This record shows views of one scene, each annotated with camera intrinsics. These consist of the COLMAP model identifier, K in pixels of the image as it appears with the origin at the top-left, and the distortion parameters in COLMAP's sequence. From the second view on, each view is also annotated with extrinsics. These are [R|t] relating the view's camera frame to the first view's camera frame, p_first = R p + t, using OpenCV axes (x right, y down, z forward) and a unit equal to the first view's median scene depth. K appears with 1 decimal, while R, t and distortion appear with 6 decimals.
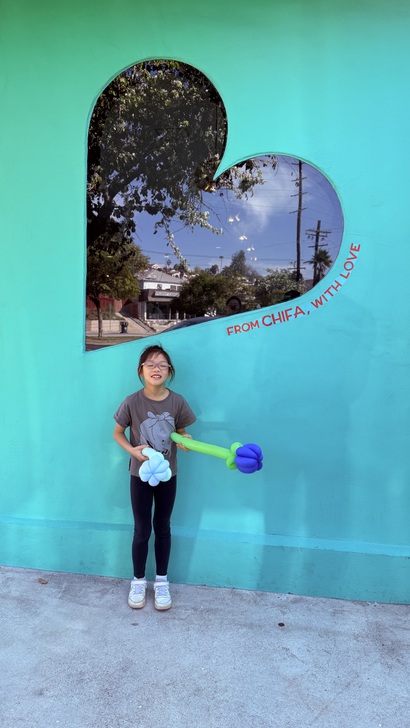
lens RADIAL K [[521.2, 0, 208.3], [0, 521.2, 374.2], [0, 0, 1]] dist [0.020495, -0.043414]
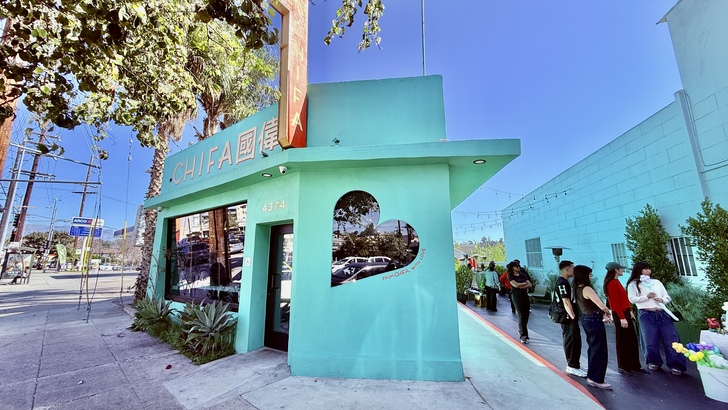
lens RADIAL K [[288.1, 0, 368.8], [0, 288.1, 203.9], [0, 0, 1]] dist [0.003926, 0.000269]
pose [[0.997972, -0.013056, 0.062294, -0.139975], [0.030512, 0.957073, -0.288237, -0.021678], [-0.055857, 0.289554, 0.955531, -0.669408]]
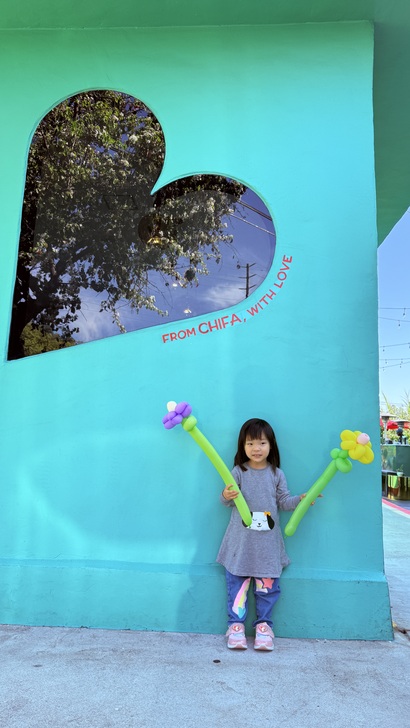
lens RADIAL K [[521.2, 0, 214.7], [0, 521.2, 366.0], [0, 0, 1]] dist [0.020495, -0.043414]
pose [[0.993807, 0.022517, 0.108816, 0.031524], [0.003205, 0.973039, -0.230620, 0.193803], [-0.111075, 0.229540, 0.966940, 0.071770]]
